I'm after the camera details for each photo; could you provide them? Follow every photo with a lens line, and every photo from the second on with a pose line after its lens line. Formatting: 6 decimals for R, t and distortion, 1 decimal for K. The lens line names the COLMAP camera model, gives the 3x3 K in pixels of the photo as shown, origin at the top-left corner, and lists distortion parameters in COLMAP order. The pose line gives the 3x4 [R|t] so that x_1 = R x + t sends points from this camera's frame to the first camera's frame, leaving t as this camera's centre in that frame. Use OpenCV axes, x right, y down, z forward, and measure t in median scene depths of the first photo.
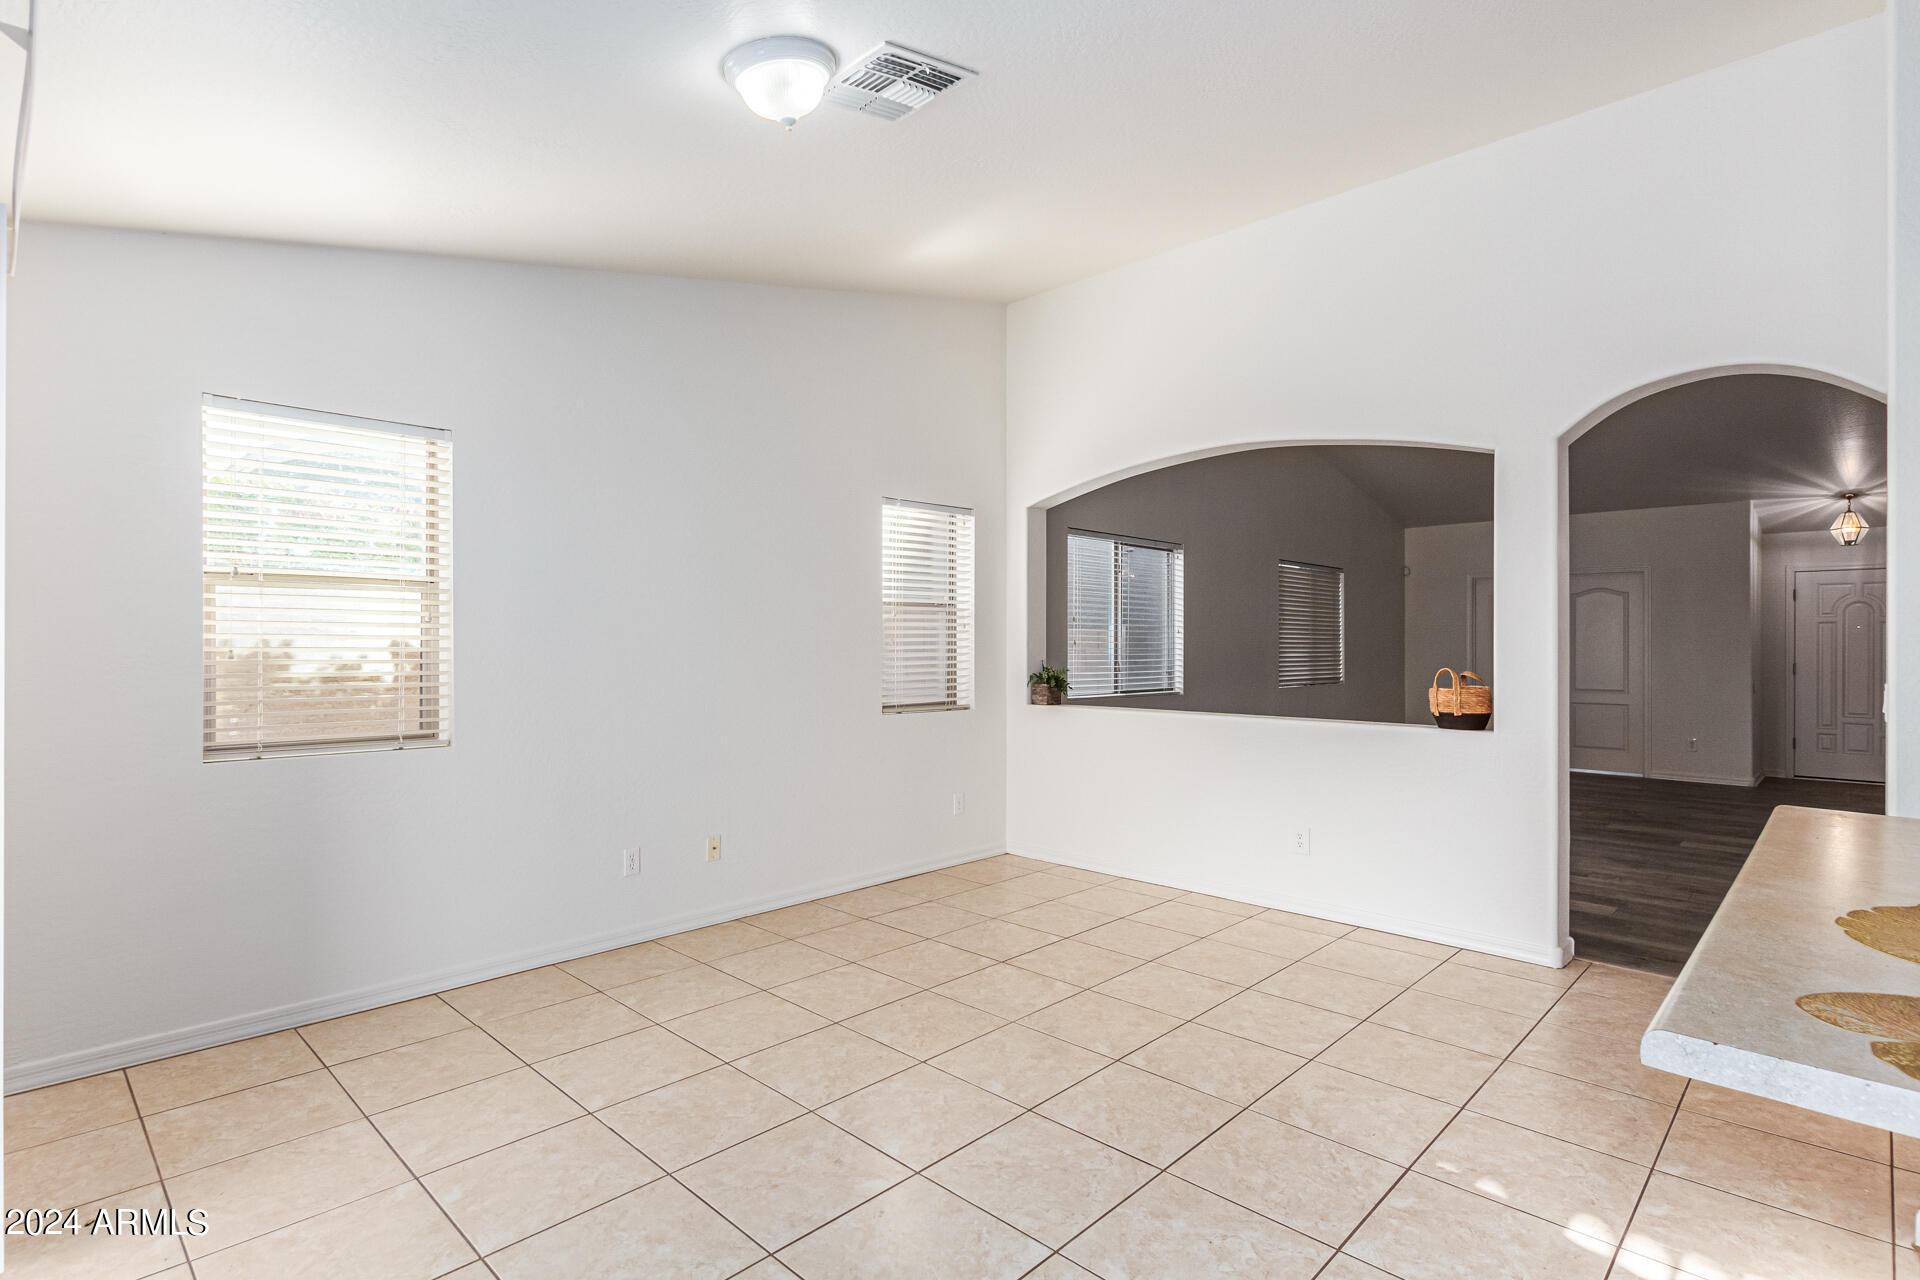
lens RADIAL K [[938.3, 0, 959.2], [0, 938.3, 648.8], [0, 0, 1]] dist [0.023461, -0.011744]
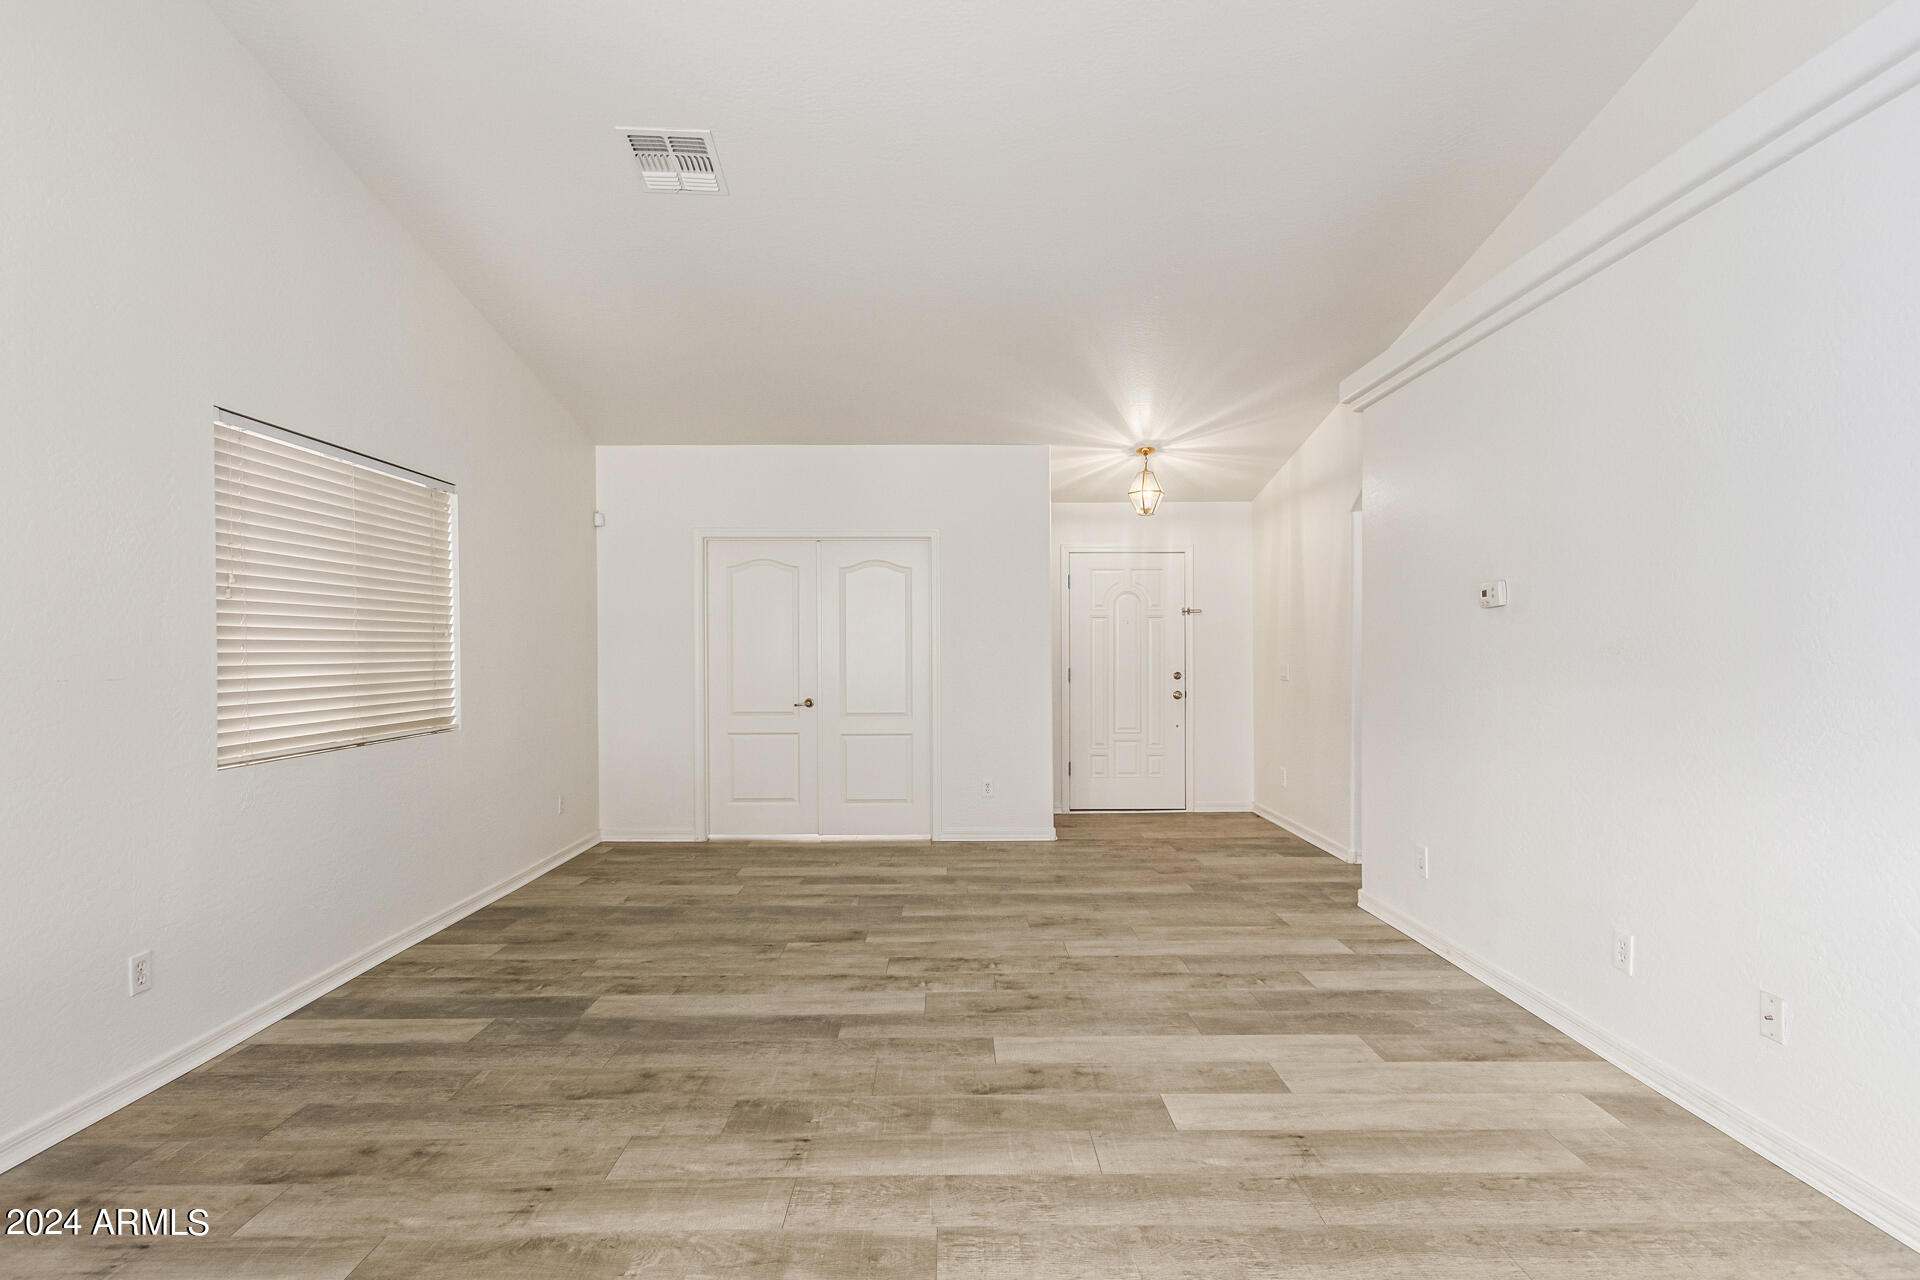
lens RADIAL K [[938.3, 0, 959.2], [0, 938.3, 648.8], [0, 0, 1]] dist [0.023461, -0.011744]
pose [[0.711471, -0.004363, 0.702702, 0.444106], [0.006184, 0.999981, -0.000052, -0.002686], [-0.702689, 0.004383, 0.711484, 0.853938]]
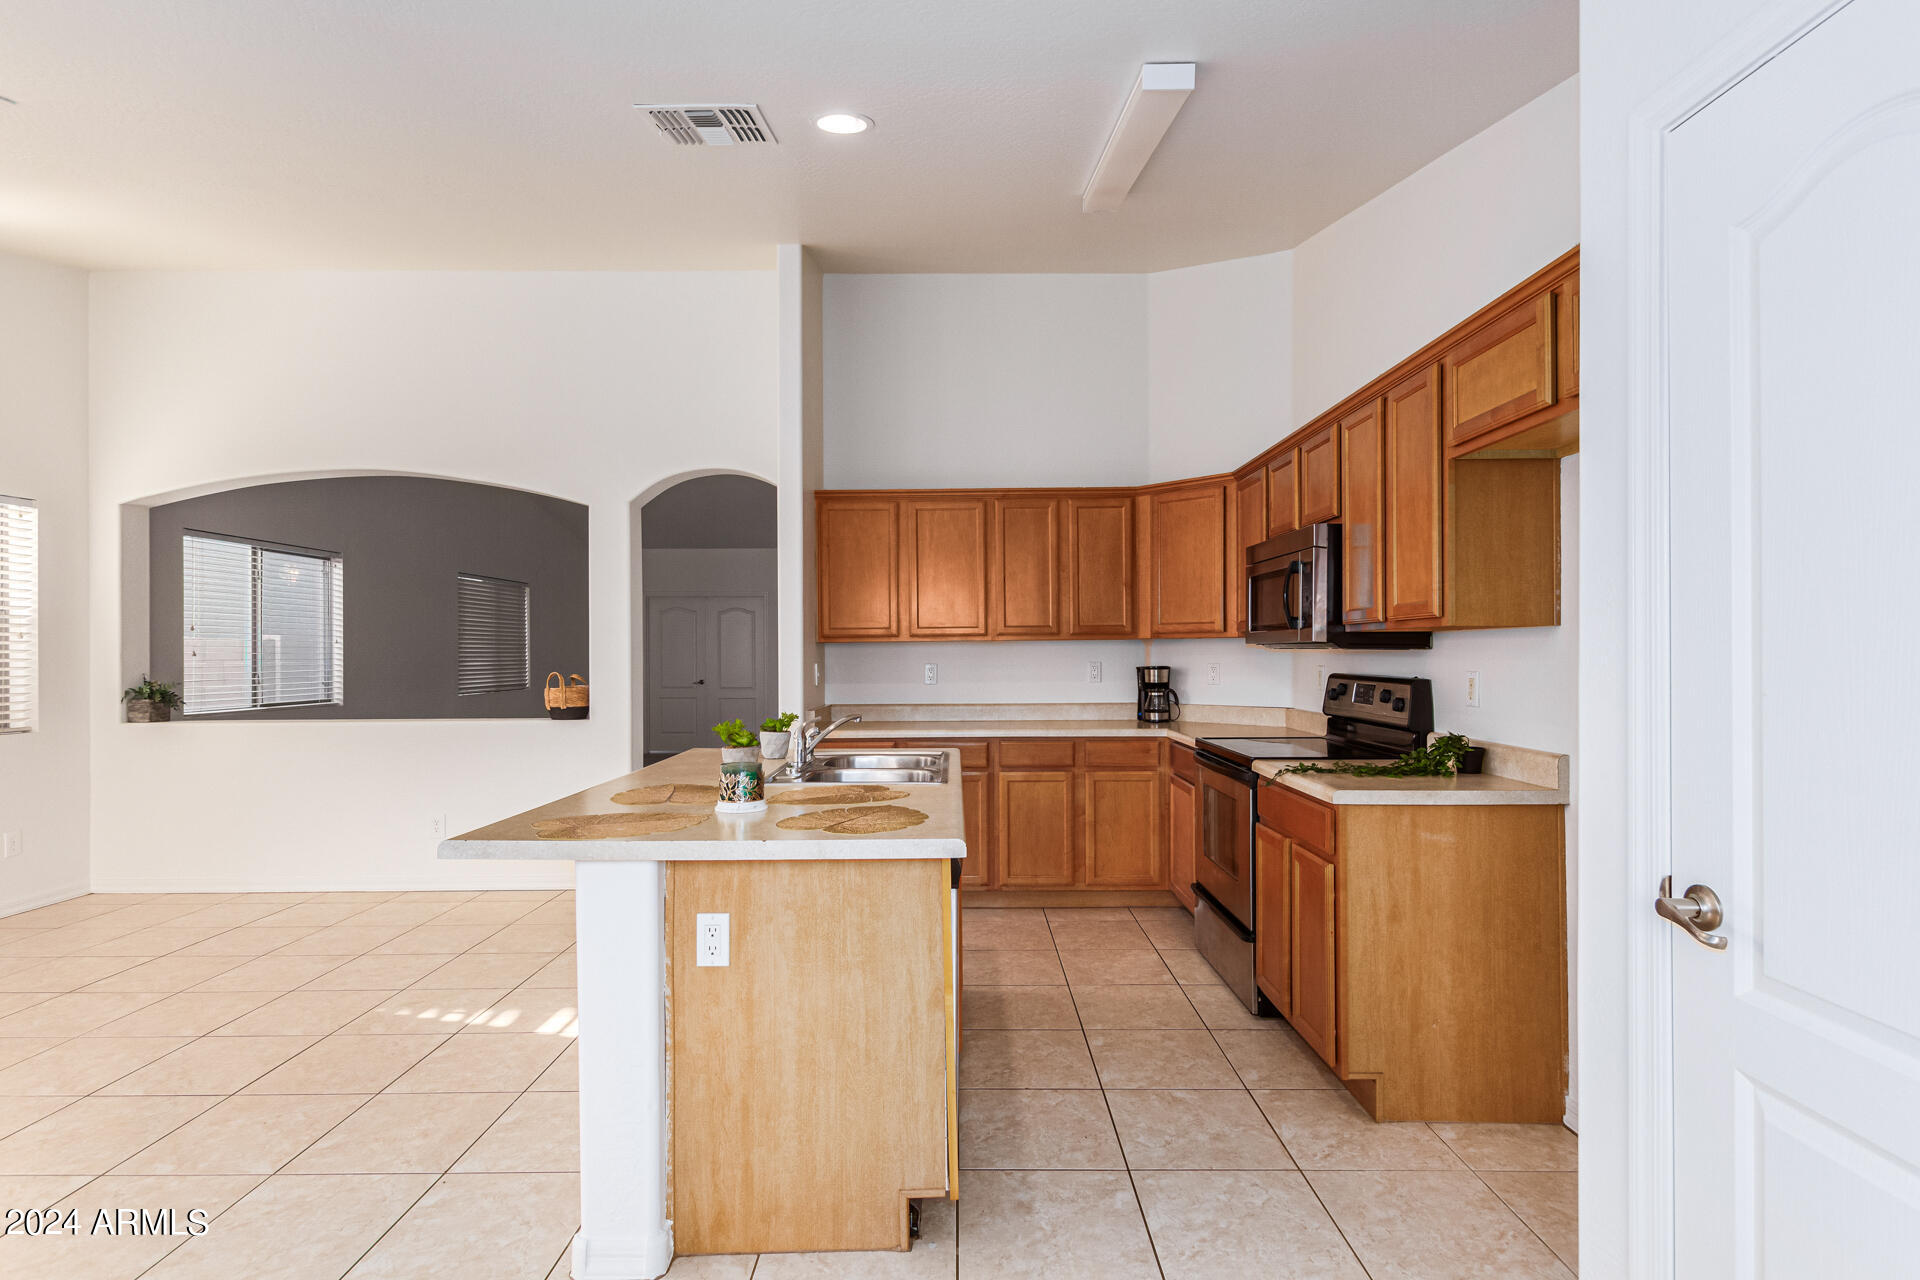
lens RADIAL K [[938.3, 0, 959.2], [0, 938.3, 648.8], [0, 0, 1]] dist [0.023461, -0.011744]
pose [[0.719459, -0.003274, 0.694528, 0.019133], [0.009330, 0.999944, -0.004950, 0.000180], [-0.694473, 0.010041, 0.719449, -0.214297]]
